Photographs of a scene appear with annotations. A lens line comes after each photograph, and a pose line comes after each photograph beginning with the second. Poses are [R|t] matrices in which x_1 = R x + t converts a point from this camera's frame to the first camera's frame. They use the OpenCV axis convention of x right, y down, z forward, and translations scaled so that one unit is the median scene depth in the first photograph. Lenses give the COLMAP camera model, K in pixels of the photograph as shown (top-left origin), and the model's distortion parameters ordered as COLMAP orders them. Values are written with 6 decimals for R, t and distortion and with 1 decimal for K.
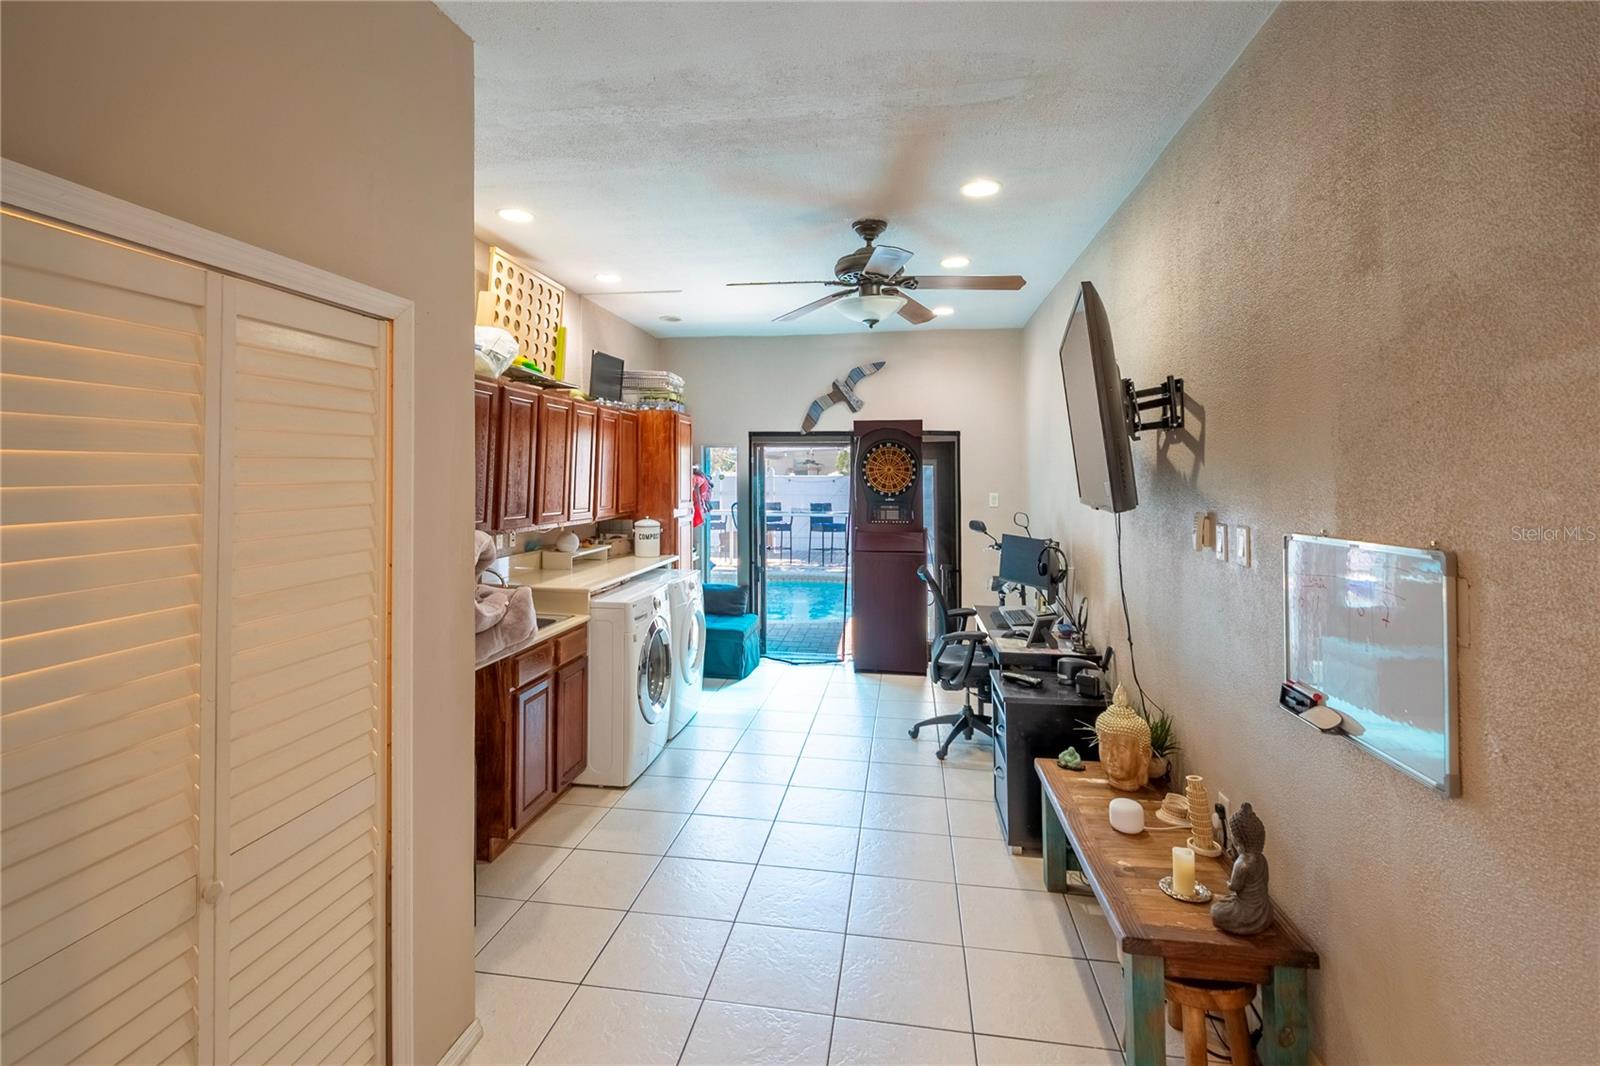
lens RADIAL K [[735.1, 0, 780.6], [0, 735.1, 462.8], [0, 0, 1]] dist [0.000957, -0.005063]
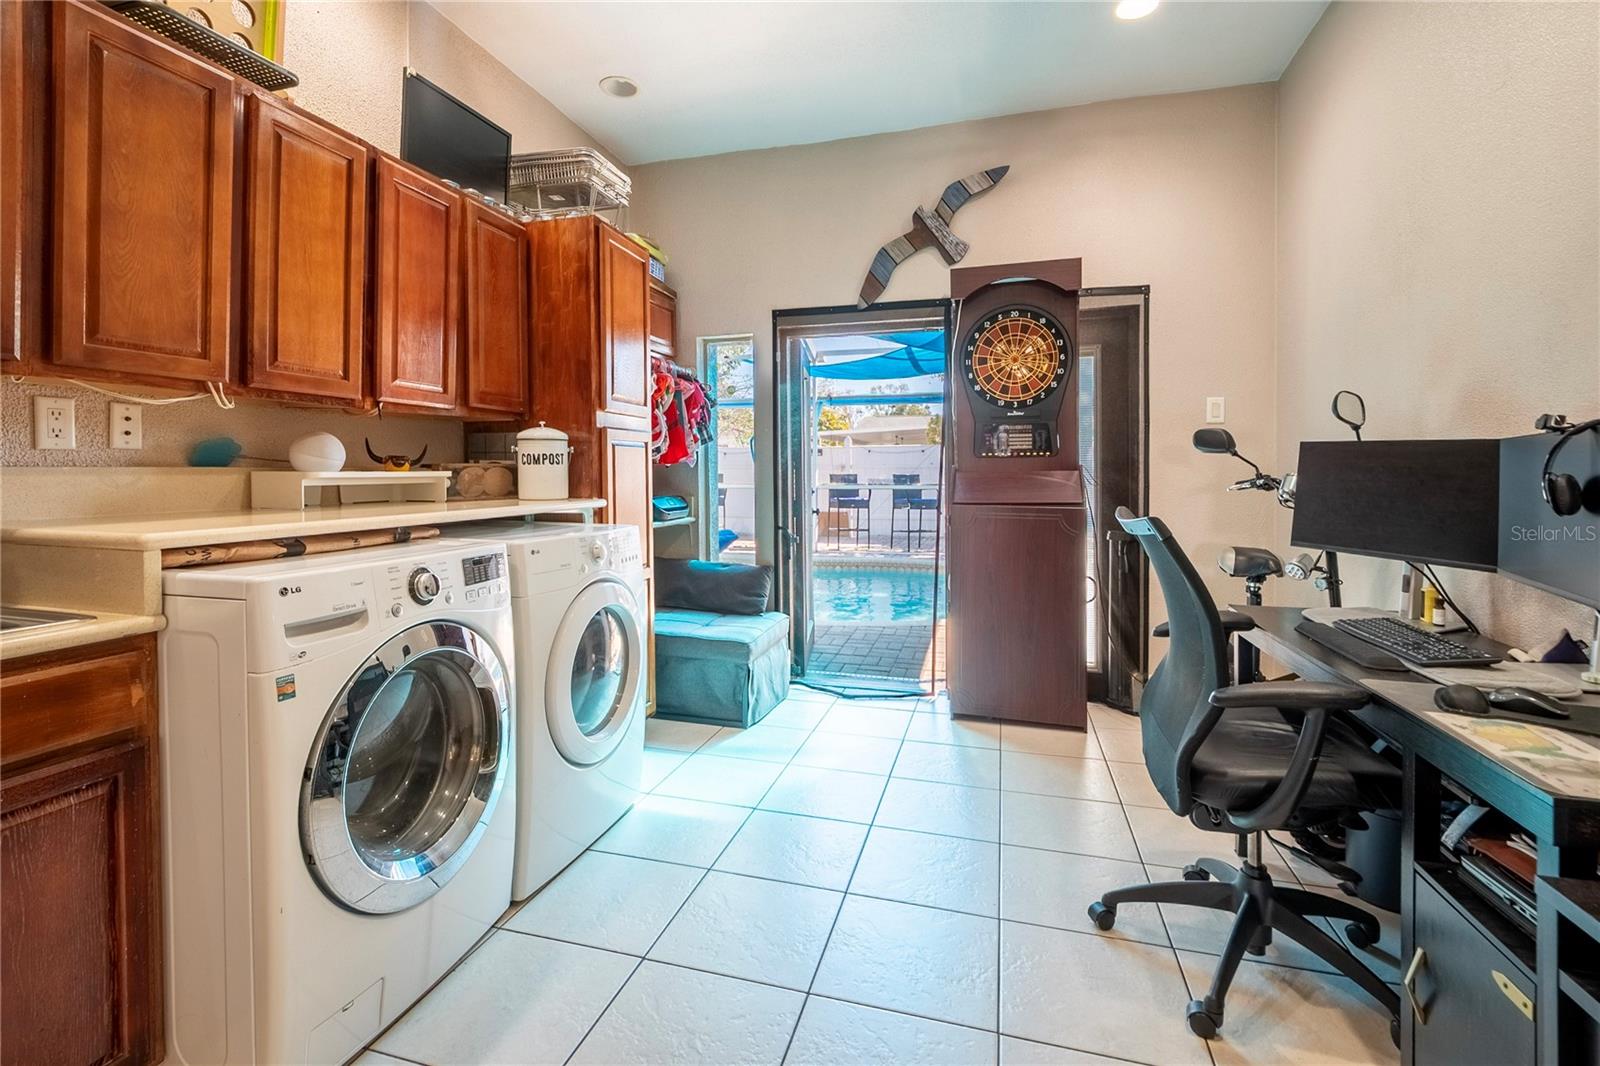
lens RADIAL K [[735.1, 0, 787.8], [0, 735.1, 481.7], [0, 0, 1]] dist [0.000957, -0.005063]
pose [[0.993521, -0.001325, -0.113637, 0.047117], [0.005037, 0.999463, 0.032379, 0.098385], [0.113533, -0.032742, 0.992995, 0.504304]]
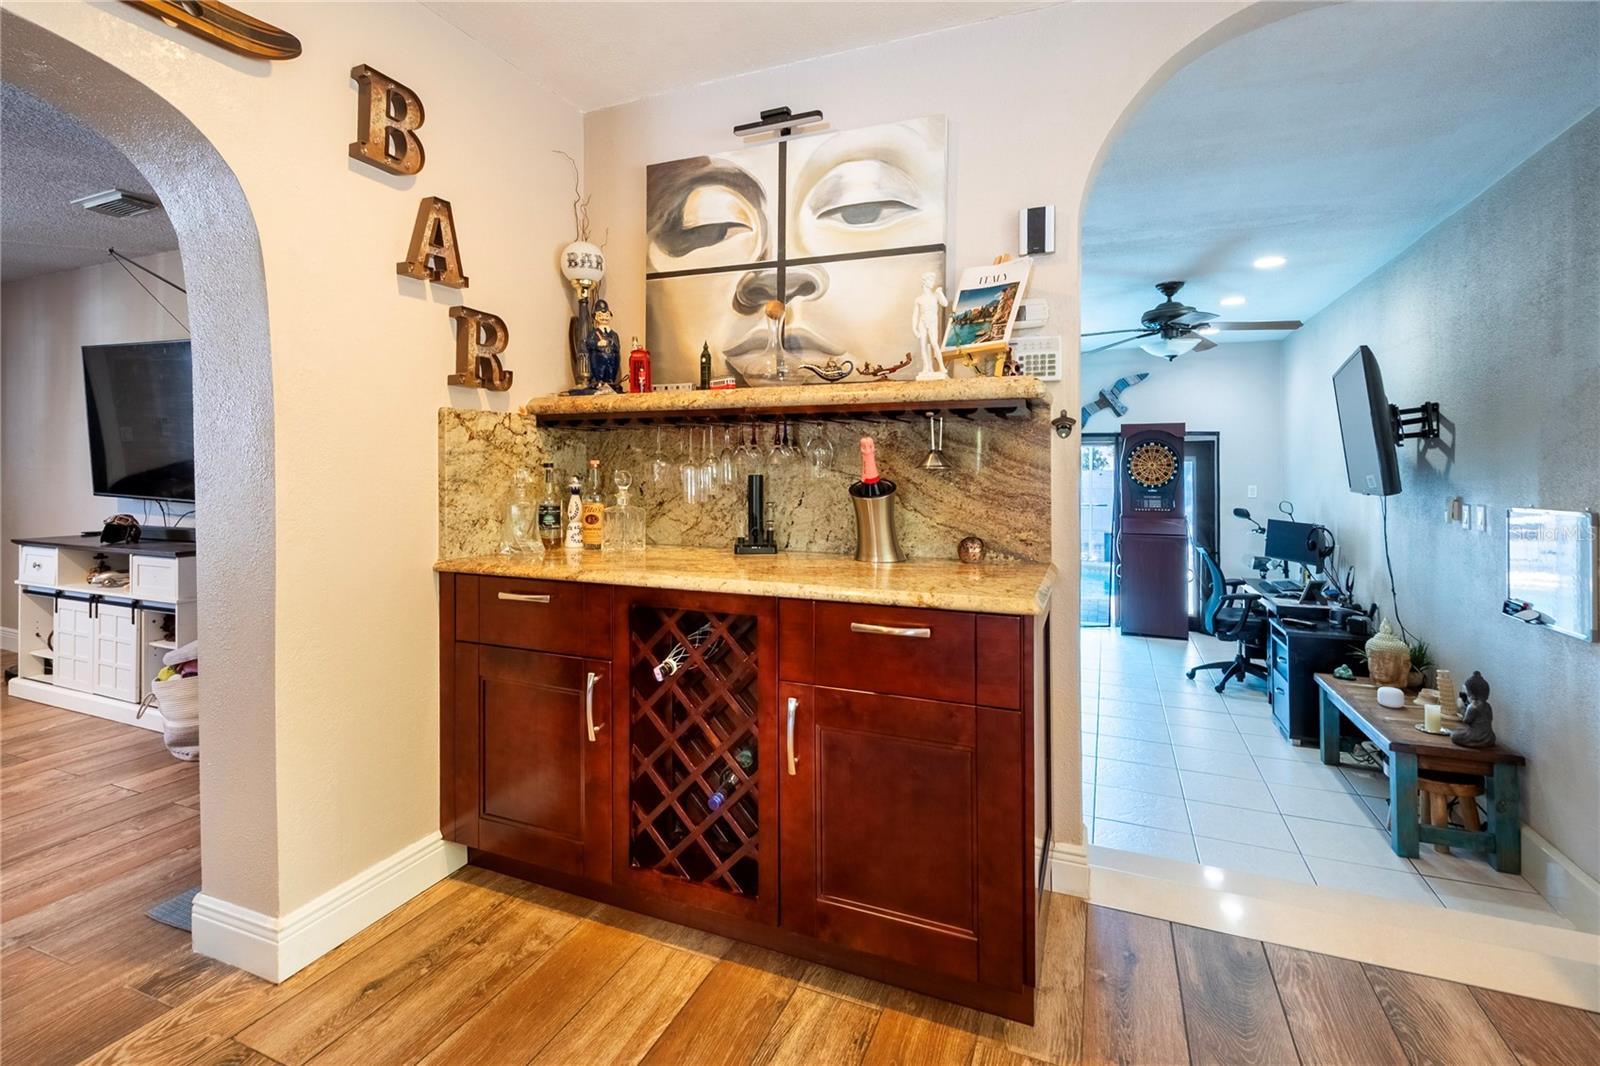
lens RADIAL K [[735.1, 0, 787.8], [0, 735.1, 468.0], [0, 0, 1]] dist [0.000957, -0.005063]
pose [[0.971177, -0.000701, -0.238360, -0.163543], [0.004463, 0.999874, 0.015243, -0.008100], [0.238319, -0.015868, 0.971057, -0.329512]]
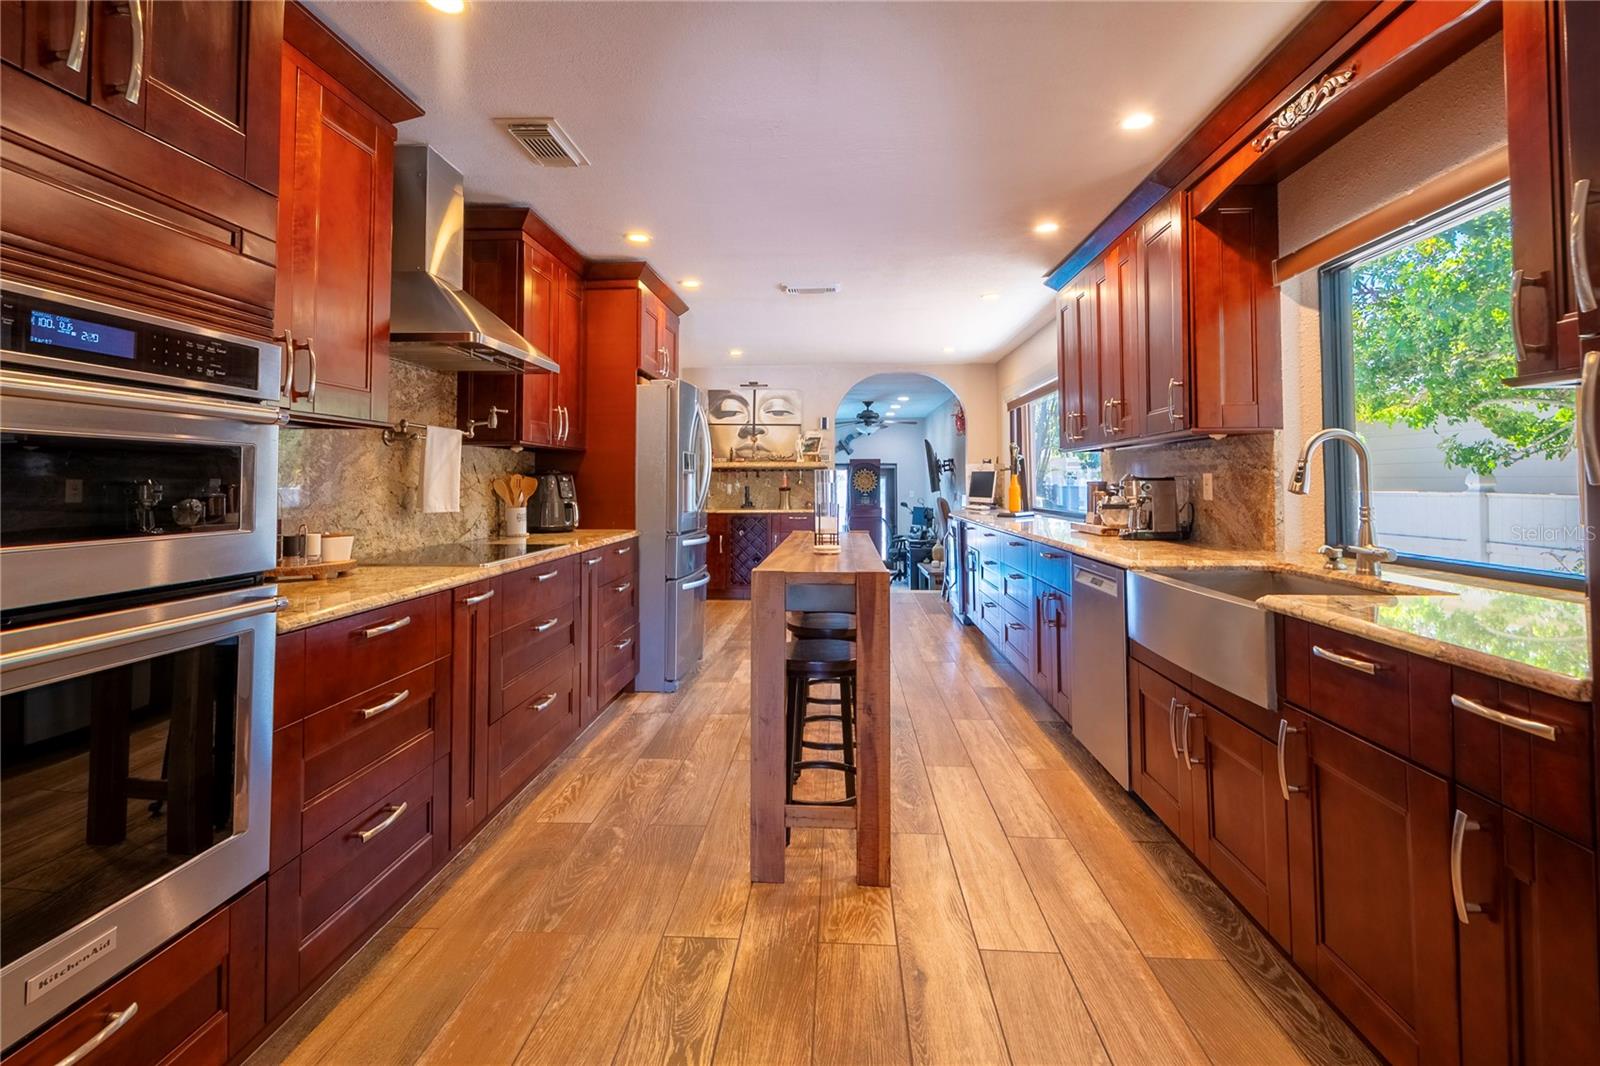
lens RADIAL K [[735.1, 0, 784.2], [0, 735.1, 457.5], [0, 0, 1]] dist [0.000957, -0.005063]
pose [[0.996330, 0.000361, 0.085594, -0.336728], [0.000946, 0.999884, -0.015227, -0.032545], [-0.085590, 0.015253, 0.996214, -1.397997]]
